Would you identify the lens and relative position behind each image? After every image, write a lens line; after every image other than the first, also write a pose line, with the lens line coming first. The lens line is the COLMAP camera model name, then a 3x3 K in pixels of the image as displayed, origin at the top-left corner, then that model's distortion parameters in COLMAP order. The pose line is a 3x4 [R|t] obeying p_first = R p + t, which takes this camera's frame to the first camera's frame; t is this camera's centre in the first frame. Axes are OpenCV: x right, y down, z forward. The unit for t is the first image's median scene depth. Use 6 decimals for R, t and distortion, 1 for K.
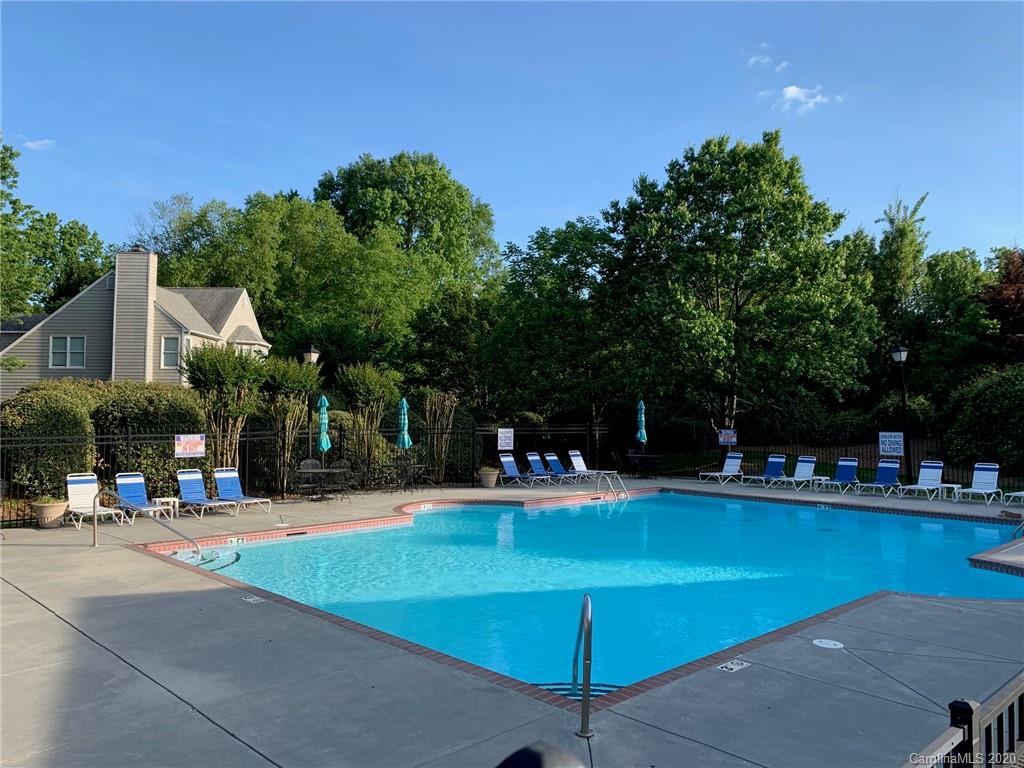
lens RADIAL K [[776.0, 0, 511.4], [0, 776.0, 376.8], [0, 0, 1]] dist [0.004172, 0.005672]
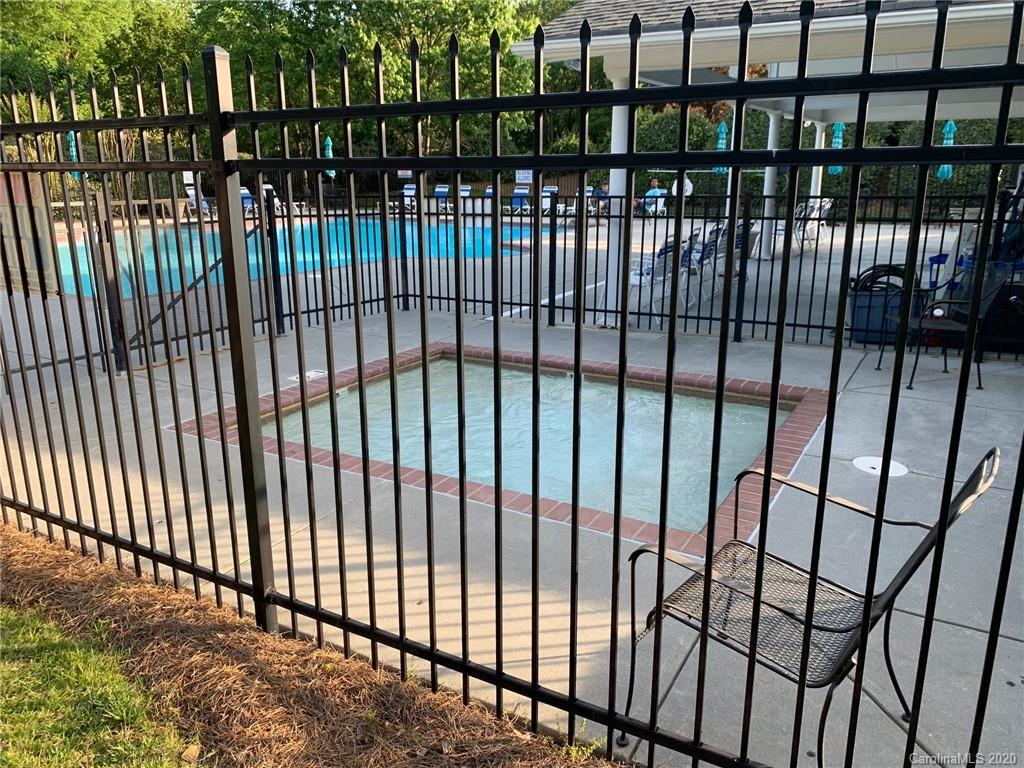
lens RADIAL K [[776.0, 0, 511.4], [0, 776.0, 376.8], [0, 0, 1]] dist [0.004172, 0.005672]
pose [[0.962025, -0.075244, 0.262385, 0.098248], [-0.009953, 0.950946, 0.309197, 0.010605], [-0.272779, -0.300066, 0.914085, -0.163881]]
